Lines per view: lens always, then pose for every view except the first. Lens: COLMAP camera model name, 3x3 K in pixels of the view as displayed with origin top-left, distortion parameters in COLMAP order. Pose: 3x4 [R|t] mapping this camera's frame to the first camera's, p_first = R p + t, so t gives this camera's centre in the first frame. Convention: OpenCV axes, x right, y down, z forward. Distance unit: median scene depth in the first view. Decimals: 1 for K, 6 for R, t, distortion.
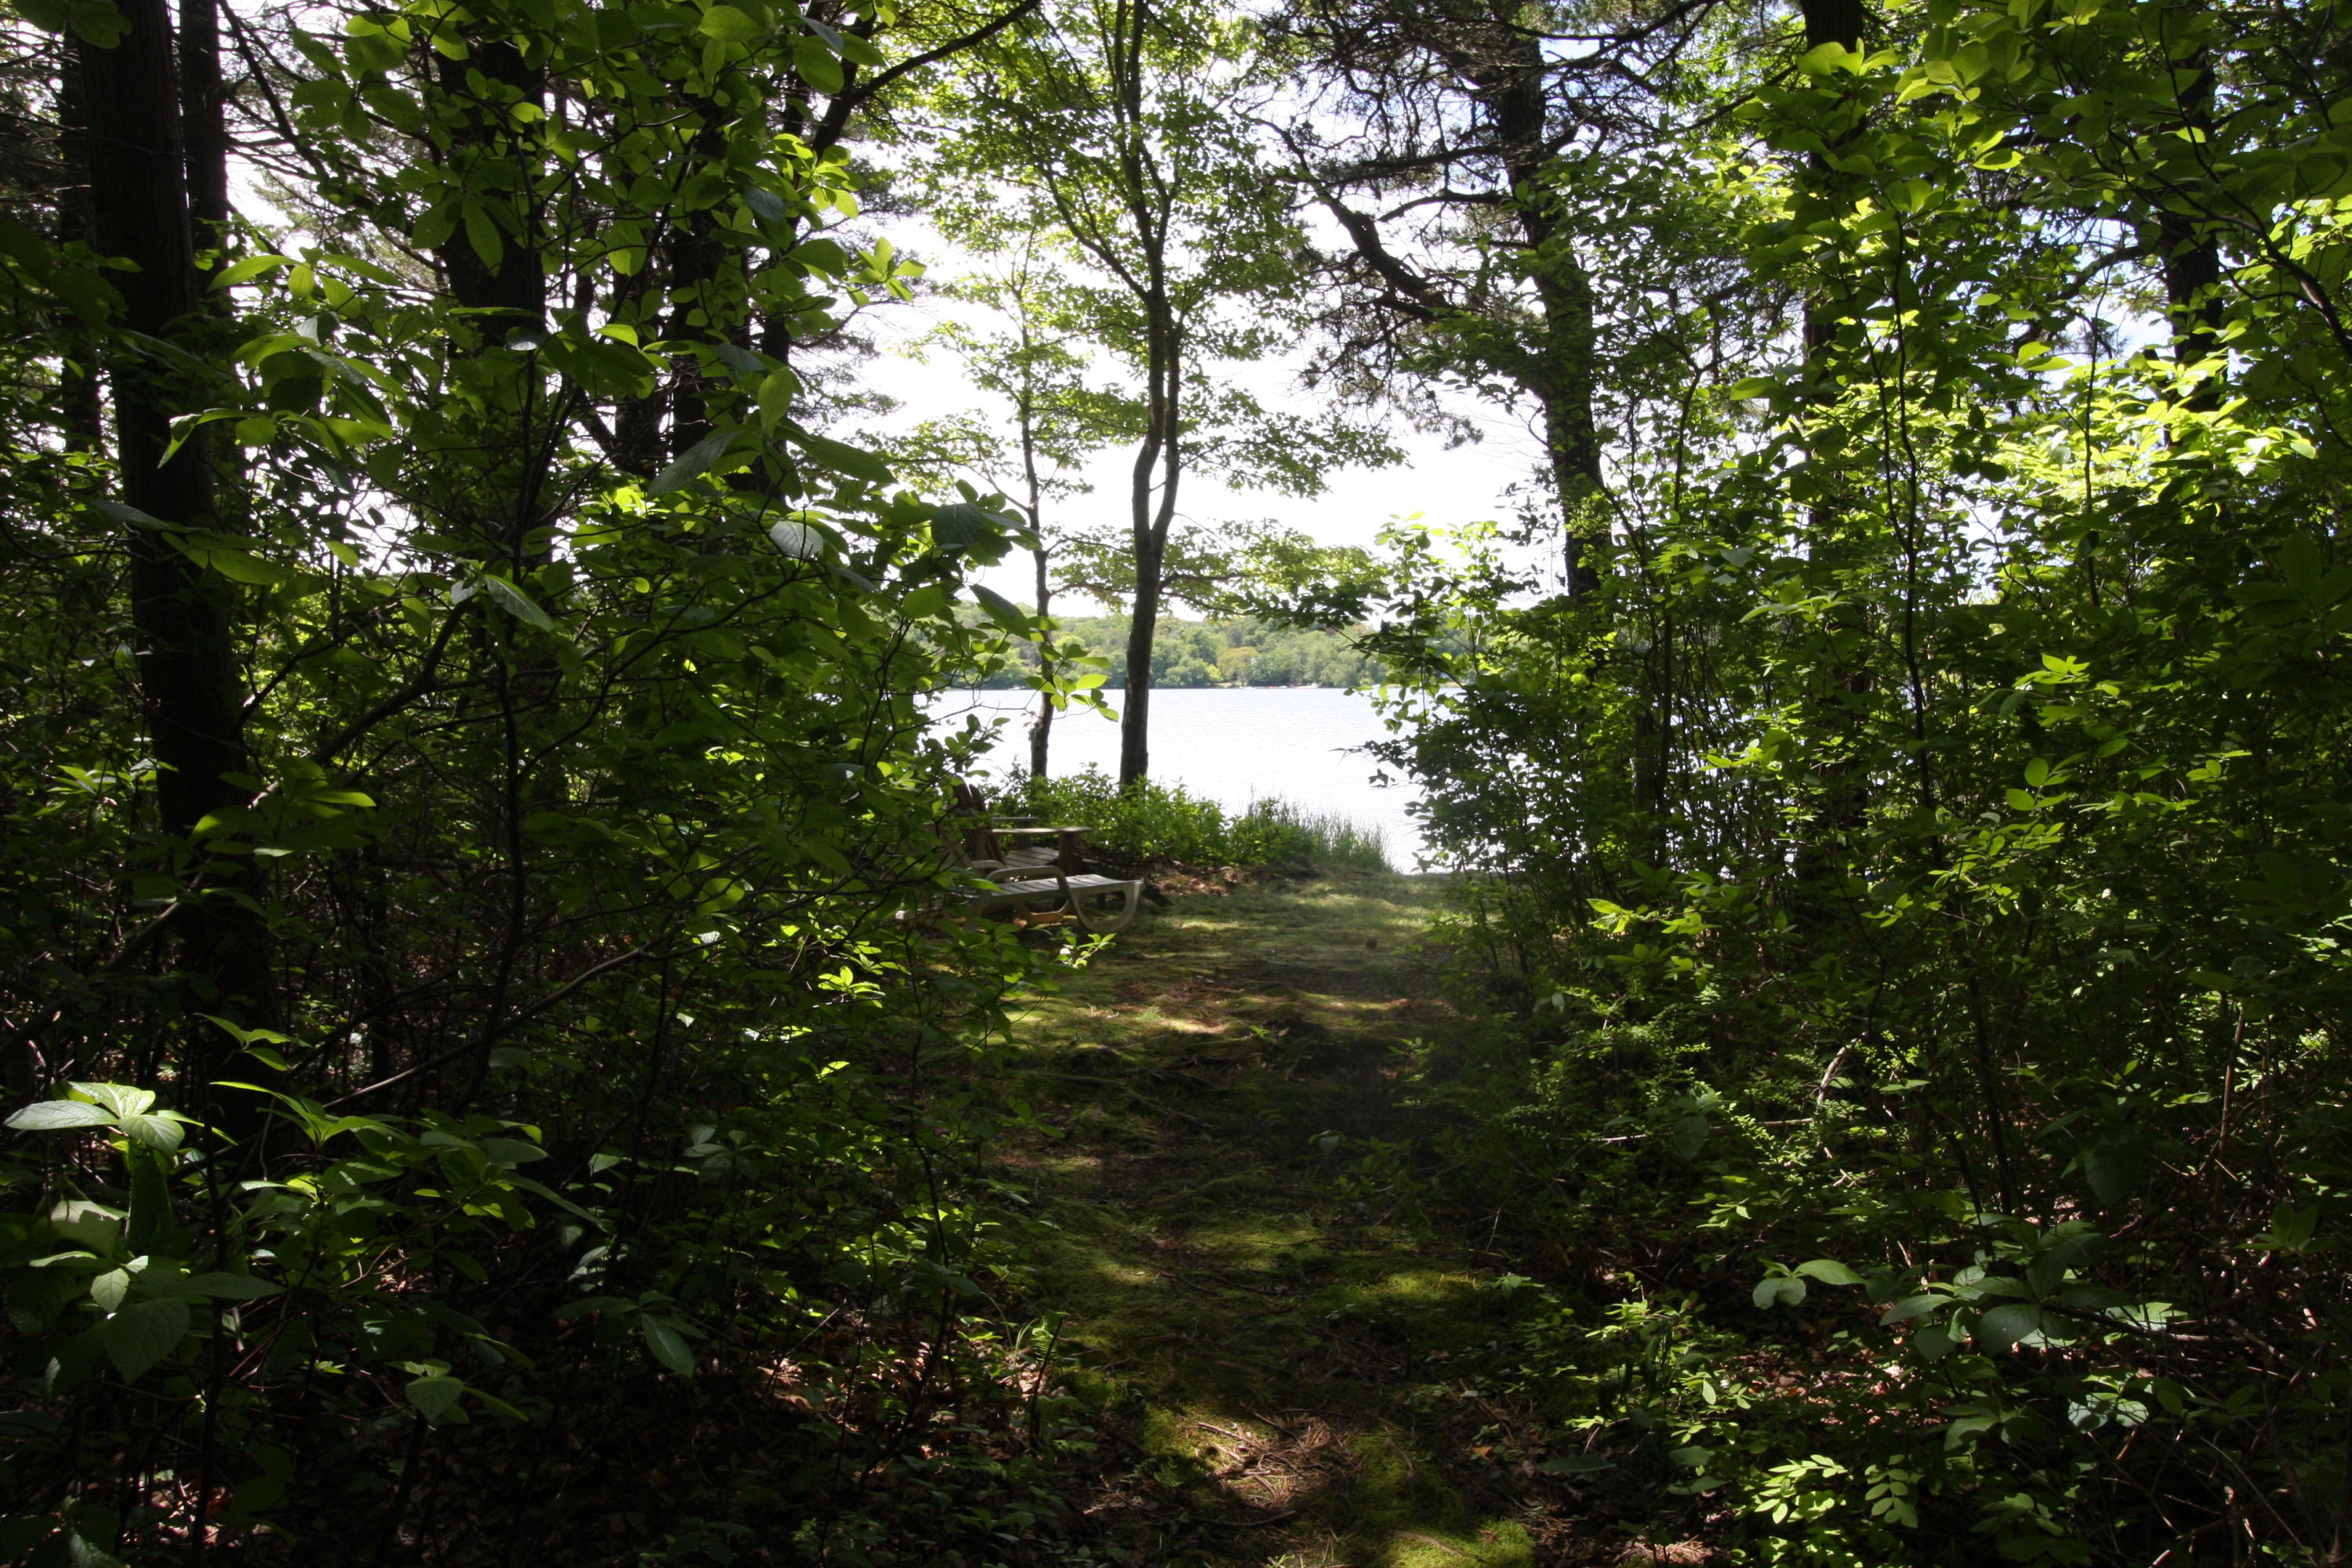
lens RADIAL K [[1861.5, 0, 1171.2], [0, 1861.5, 793.2], [0, 0, 1]] dist [-0.003264, -0.001883]
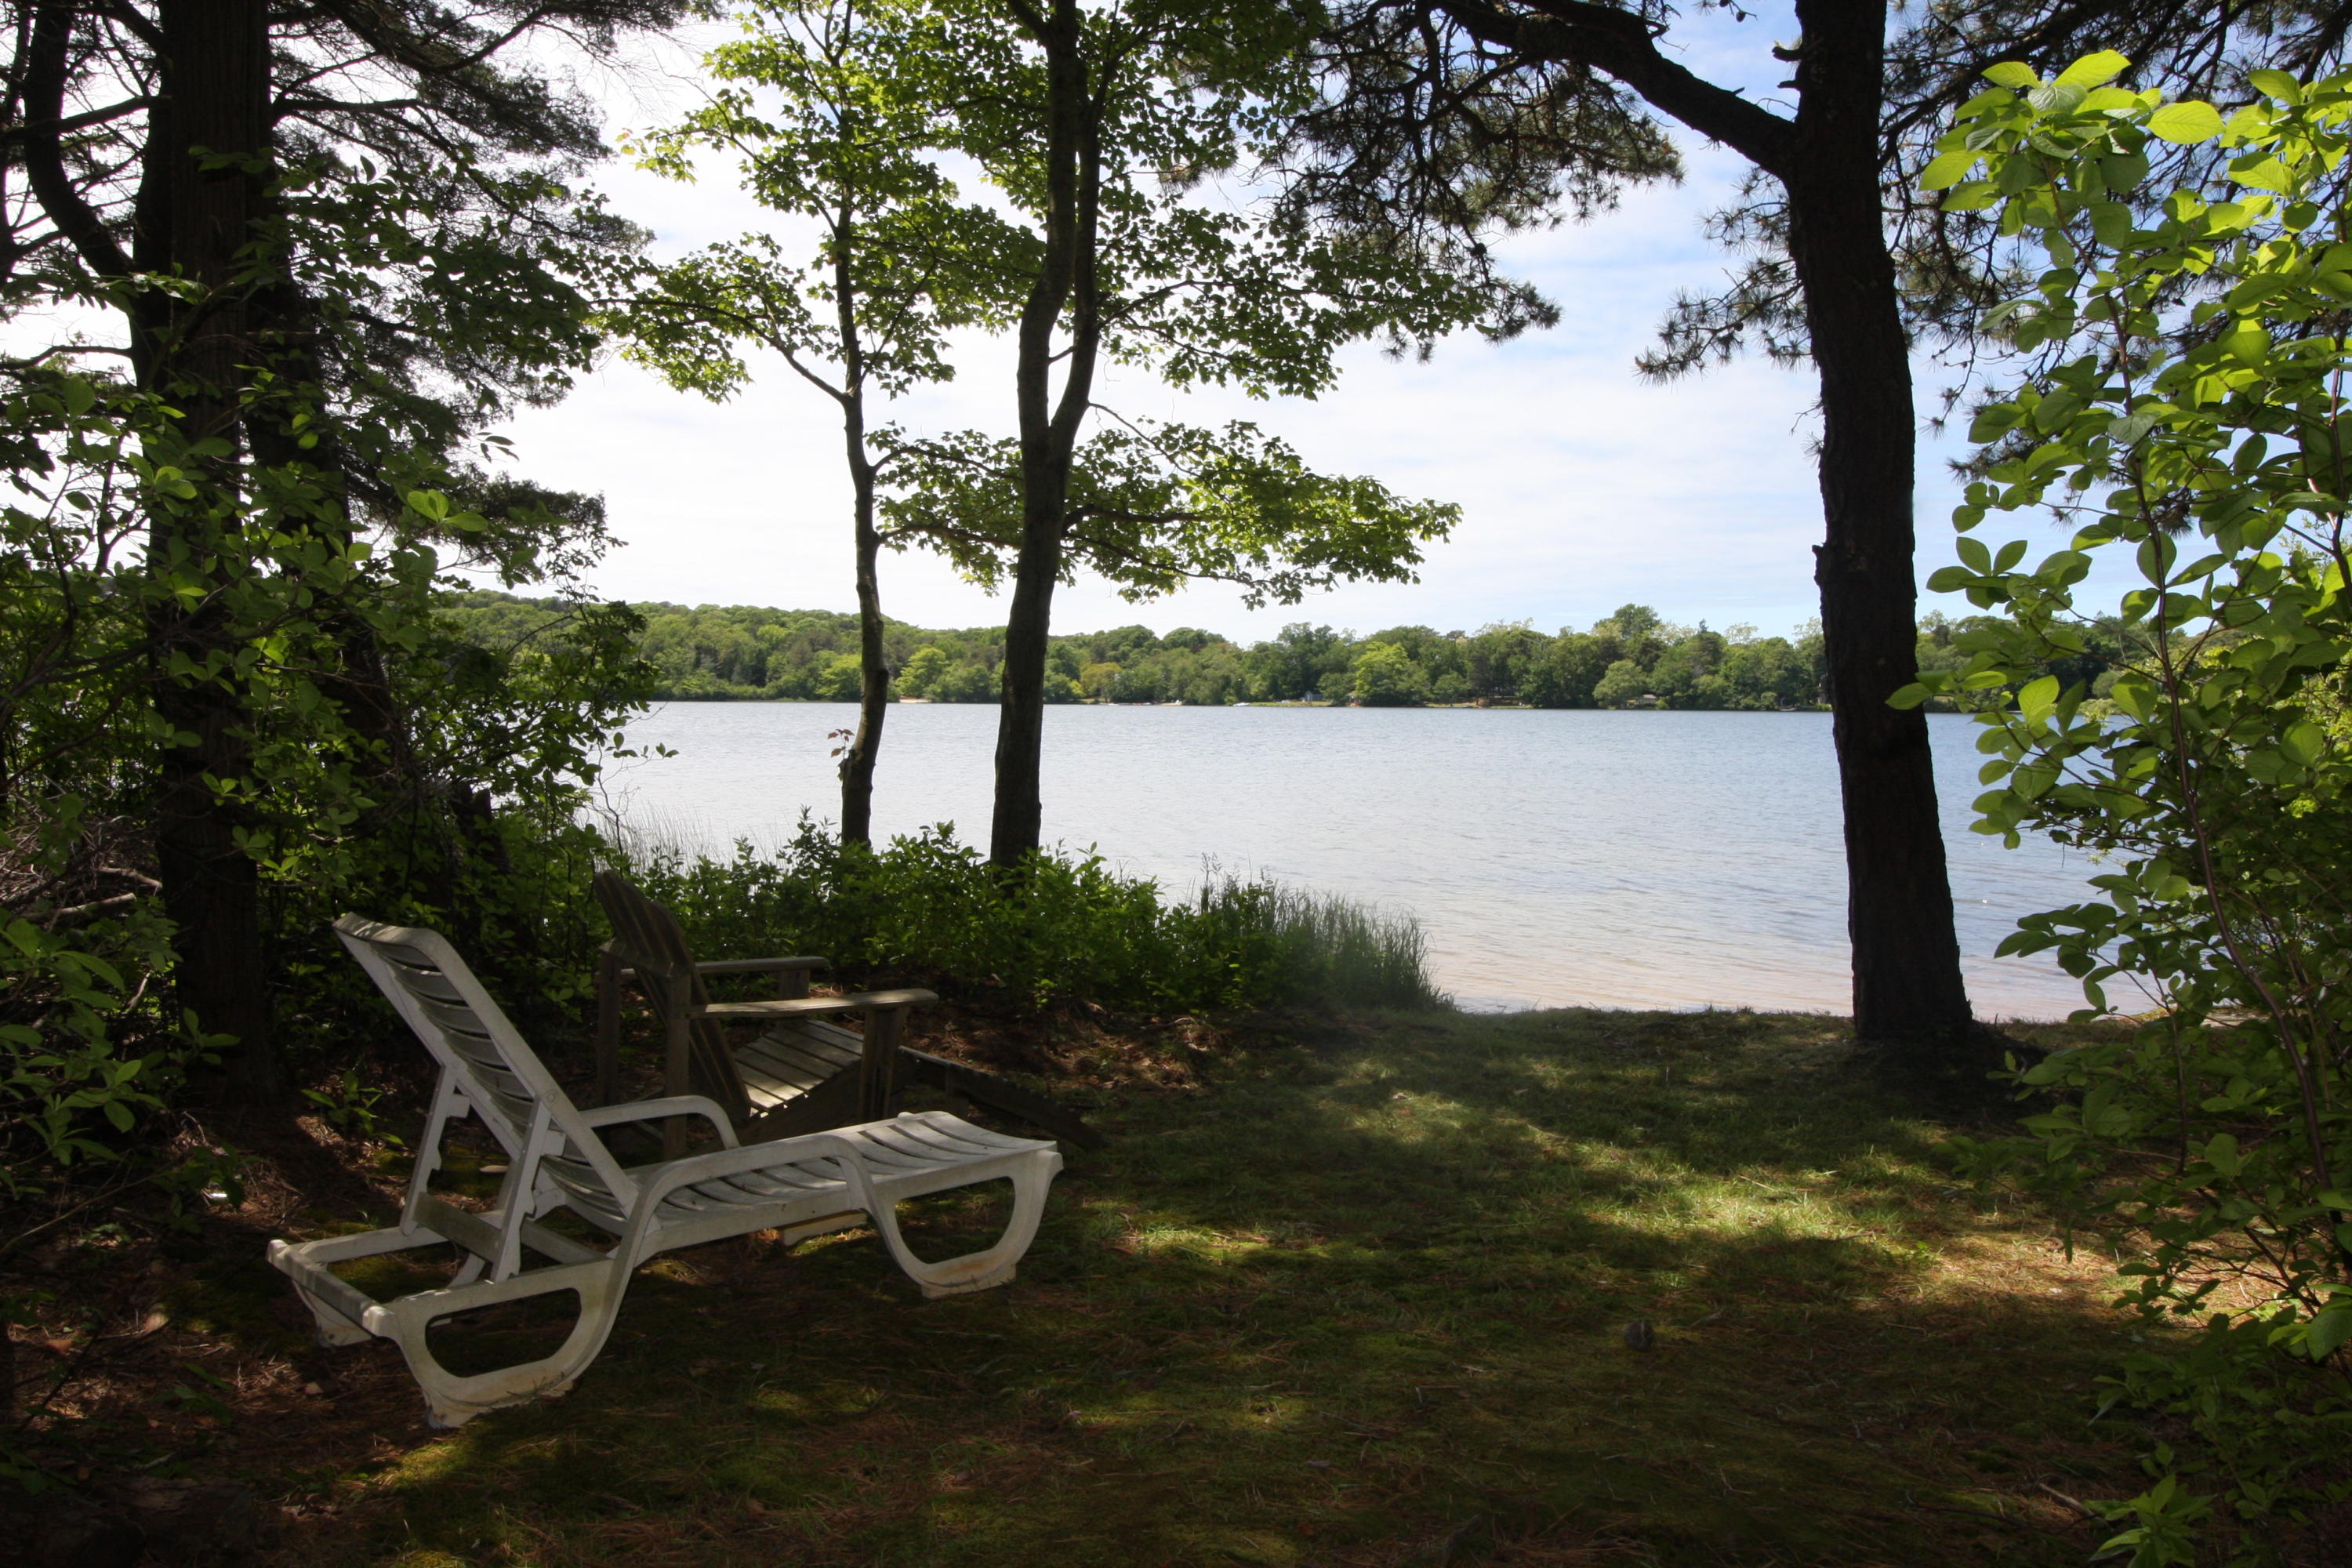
lens RADIAL K [[1861.5, 0, 1180.0], [0, 1861.5, 783.3], [0, 0, 1]] dist [-0.003264, -0.001883]
pose [[0.996781, 0.011219, 0.079379, -0.014055], [-0.010116, 0.999847, -0.014282, -0.018869], [-0.079527, 0.013433, 0.996742, 0.380149]]
